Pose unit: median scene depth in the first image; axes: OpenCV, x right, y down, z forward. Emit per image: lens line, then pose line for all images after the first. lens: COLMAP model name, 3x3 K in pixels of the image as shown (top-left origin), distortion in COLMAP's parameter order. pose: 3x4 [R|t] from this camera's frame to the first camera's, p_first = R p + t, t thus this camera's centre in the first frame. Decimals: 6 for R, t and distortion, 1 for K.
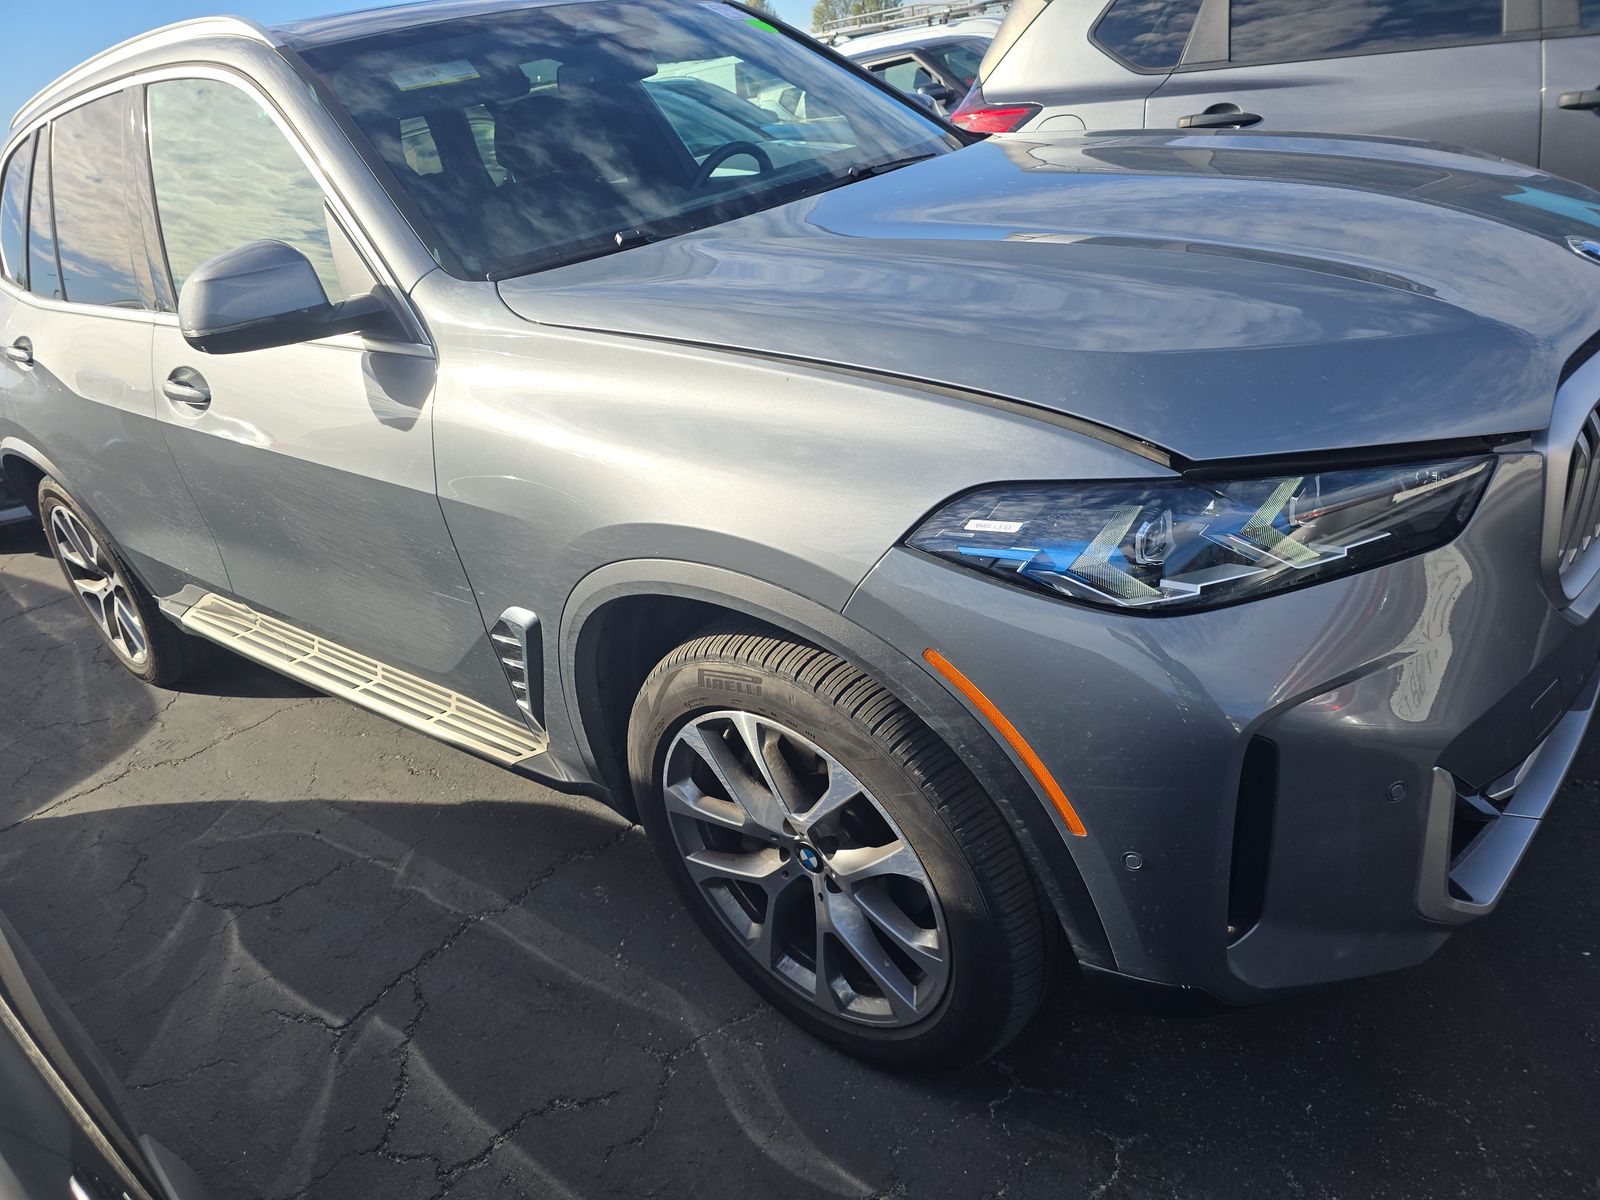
lens RADIAL K [[1043.7, 0, 800.6], [0, 1043.7, 618.8], [0, 0, 1]] dist [0.046480, -0.046490]
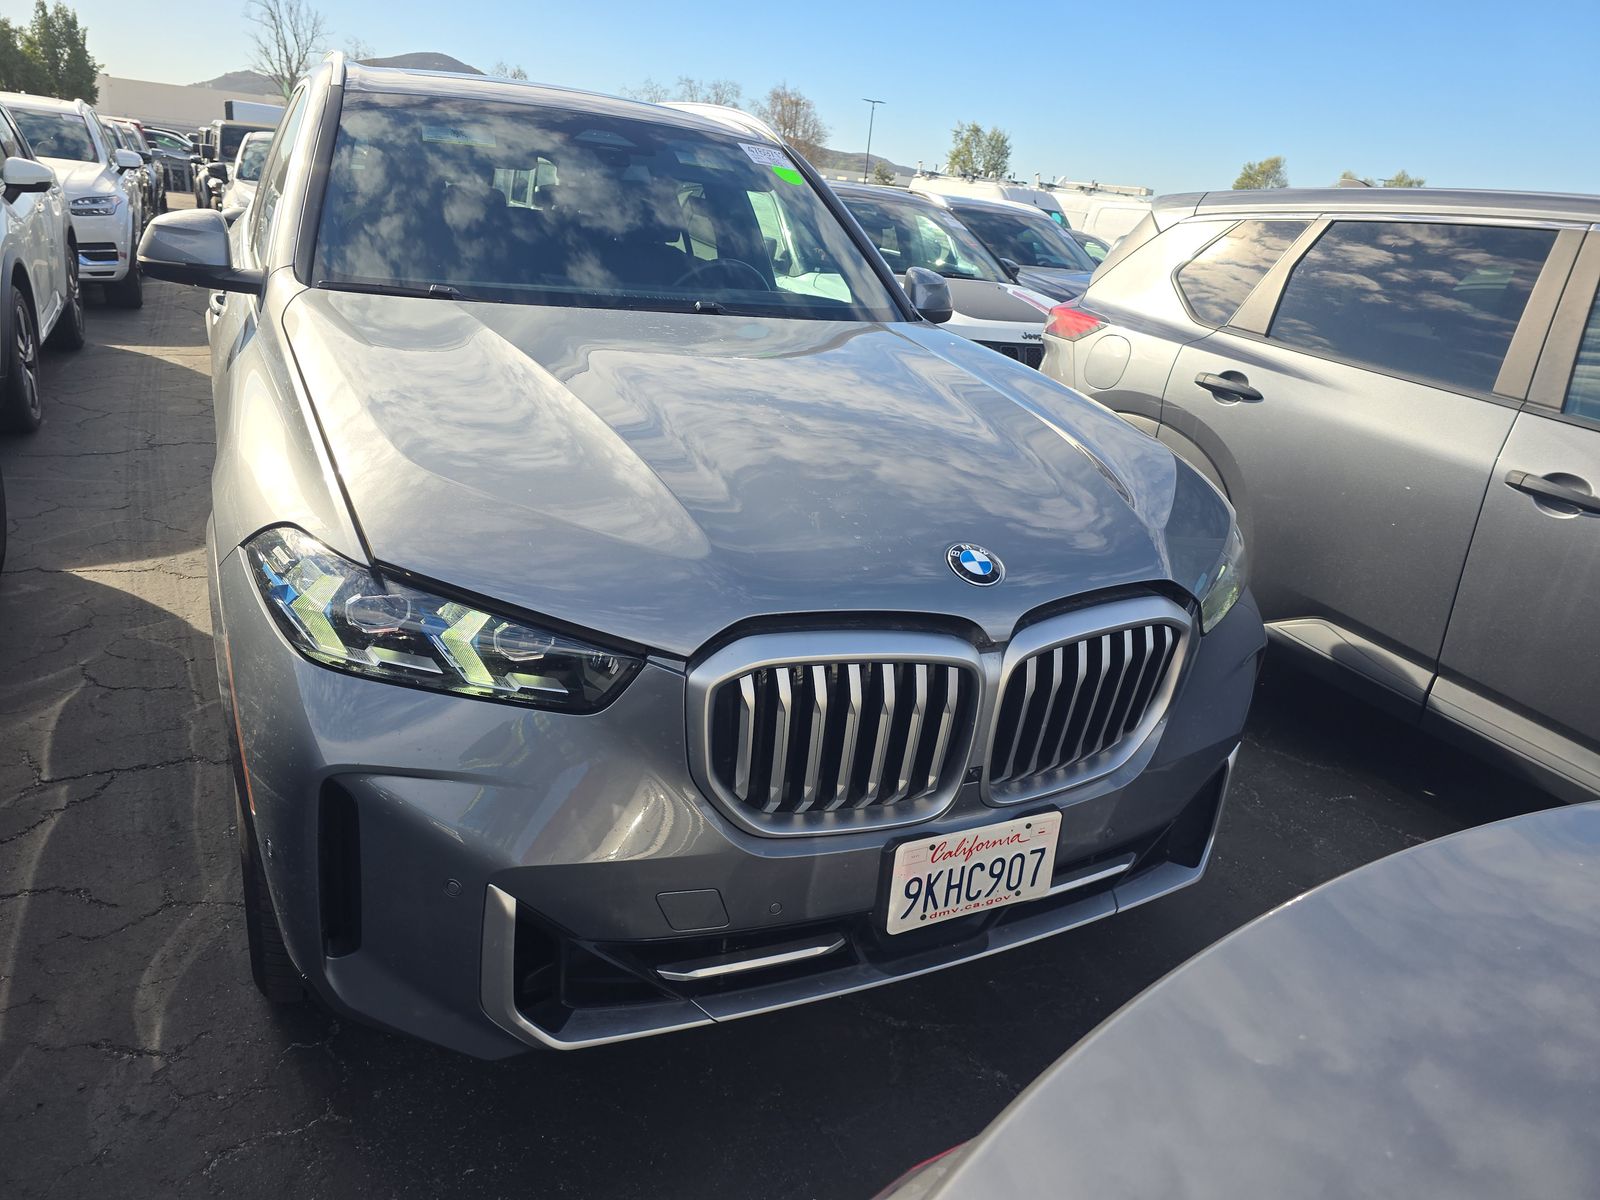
lens RADIAL K [[1043.7, 0, 800.6], [0, 1043.7, 618.8], [0, 0, 1]] dist [0.046480, -0.046490]
pose [[0.883223, 0.385711, -0.266729, 0.455654], [-0.405164, 0.914028, -0.019871, -0.101193], [0.236133, 0.125619, 0.963567, -0.036064]]
